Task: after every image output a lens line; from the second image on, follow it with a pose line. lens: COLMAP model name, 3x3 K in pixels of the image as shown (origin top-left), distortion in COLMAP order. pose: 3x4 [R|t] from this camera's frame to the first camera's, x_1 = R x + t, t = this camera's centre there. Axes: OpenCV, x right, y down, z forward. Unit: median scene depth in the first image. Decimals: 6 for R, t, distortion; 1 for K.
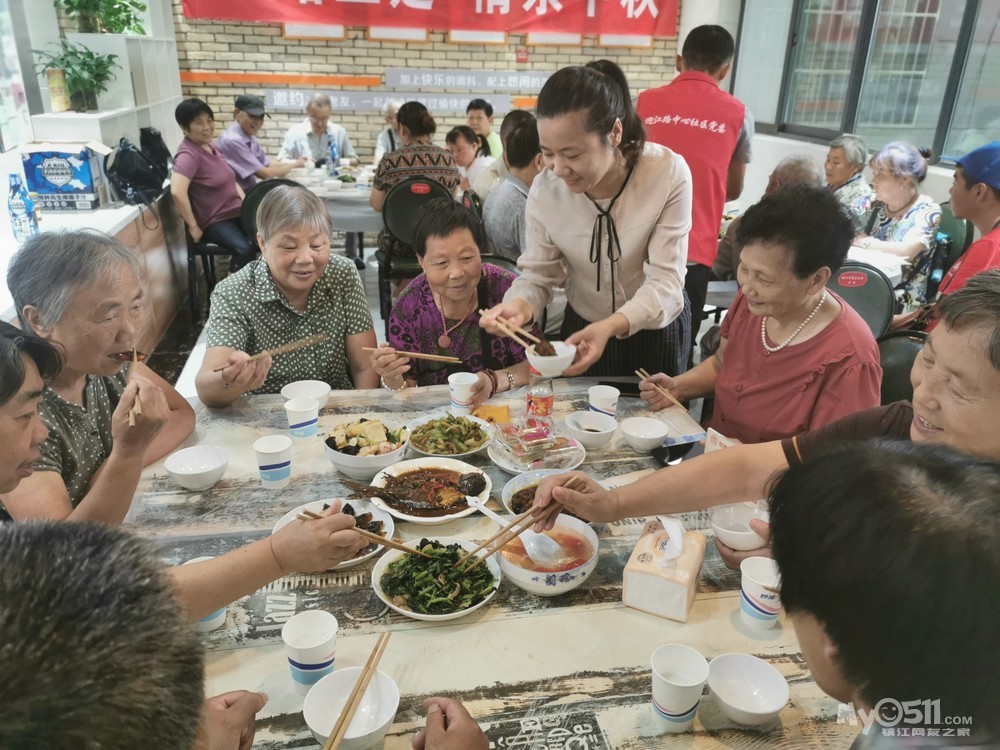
lens RADIAL K [[769.7, 0, 497.4], [0, 769.7, 374.1], [0, 0, 1]] dist [0.055926, -0.052770]
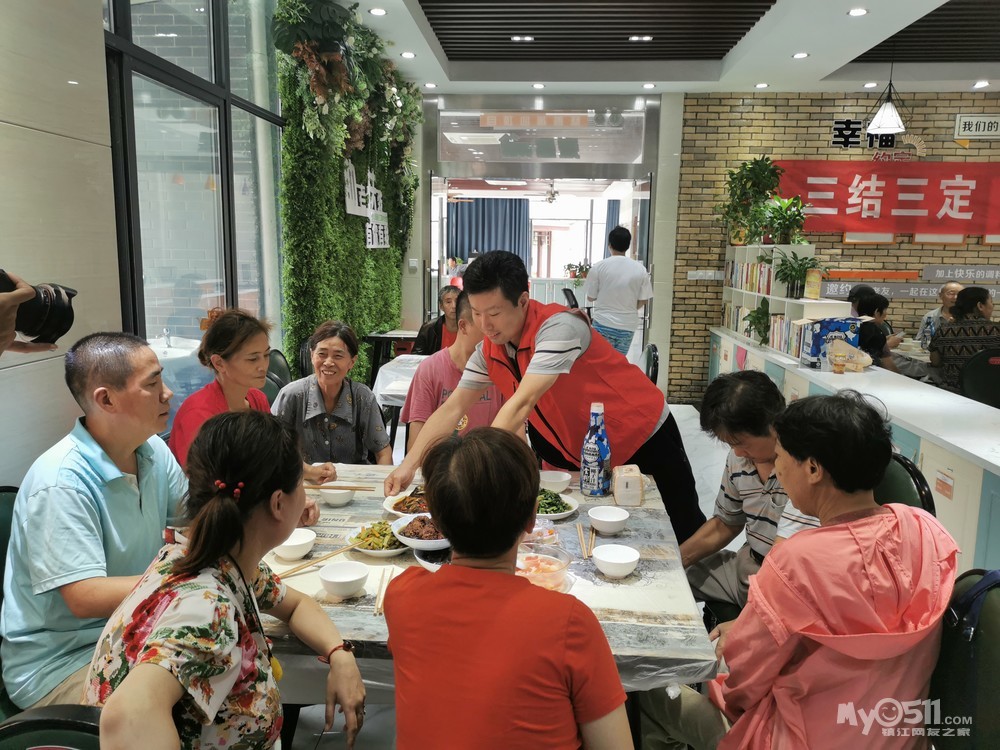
lens RADIAL K [[769.7, 0, 497.4], [0, 769.7, 374.1], [0, 0, 1]] dist [0.055926, -0.052770]
pose [[0.968765, 0.030129, -0.246144, -0.502130], [-0.086000, 0.971810, -0.219522, 0.094216], [0.232591, 0.233833, 0.944046, -0.260410]]
